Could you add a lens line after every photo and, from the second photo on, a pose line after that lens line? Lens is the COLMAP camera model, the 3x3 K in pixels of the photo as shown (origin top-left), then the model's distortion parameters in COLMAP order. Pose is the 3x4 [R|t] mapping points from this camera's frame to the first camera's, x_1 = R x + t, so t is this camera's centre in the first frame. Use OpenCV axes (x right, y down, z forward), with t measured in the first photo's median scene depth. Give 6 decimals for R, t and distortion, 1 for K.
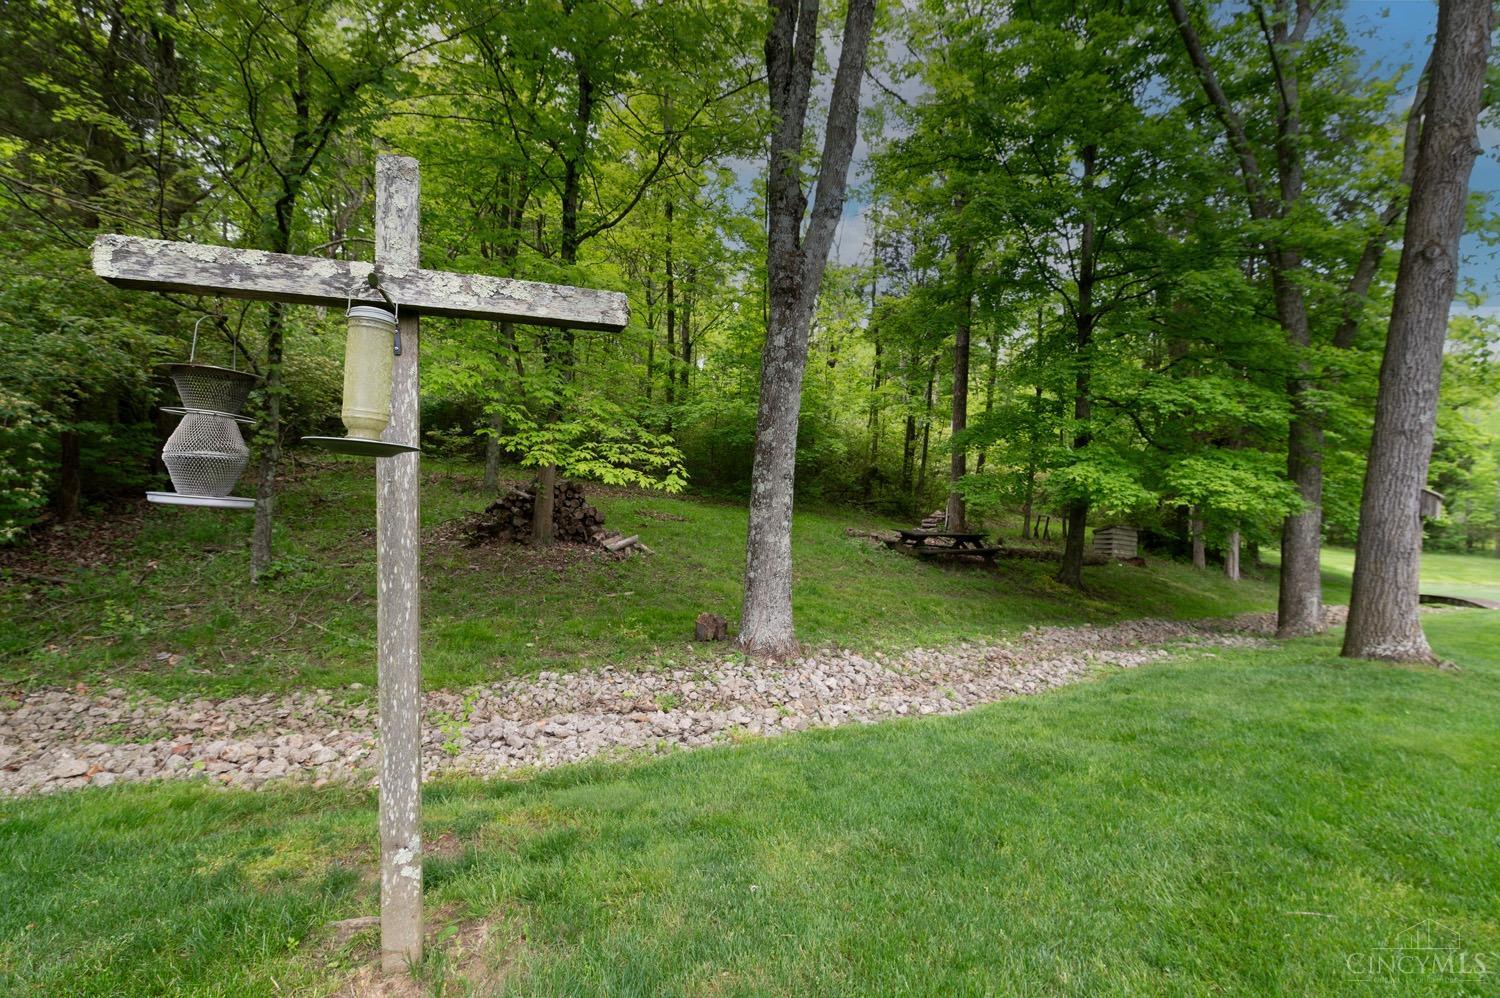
lens RADIAL K [[647.6, 0, 749.4], [0, 647.6, 482.7], [0, 0, 1]] dist [-0.000146, -0.025433]
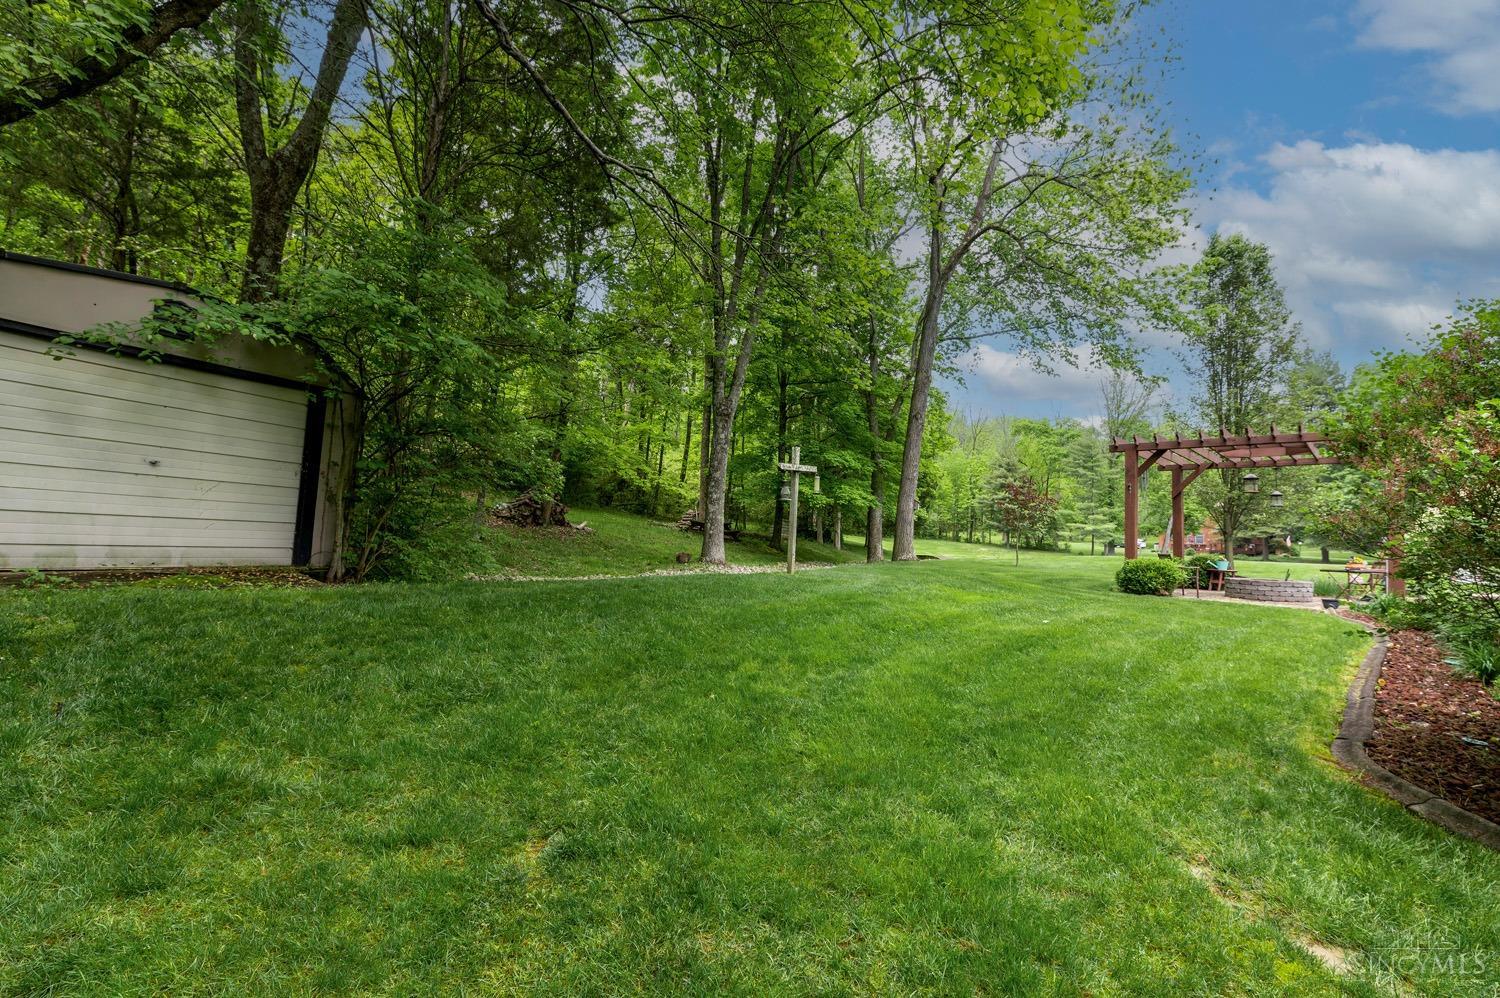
lens RADIAL K [[650.0, 0, 750.0], [0, 650.0, 499.0], [0, 0, 1]] dist [0.000226, -0.011232]
pose [[0.841286, 0.002869, 0.540583, -0.860794], [-0.005738, 0.999977, 0.003621, 0.006387], [-0.540560, -0.006148, 0.841283, -0.806533]]
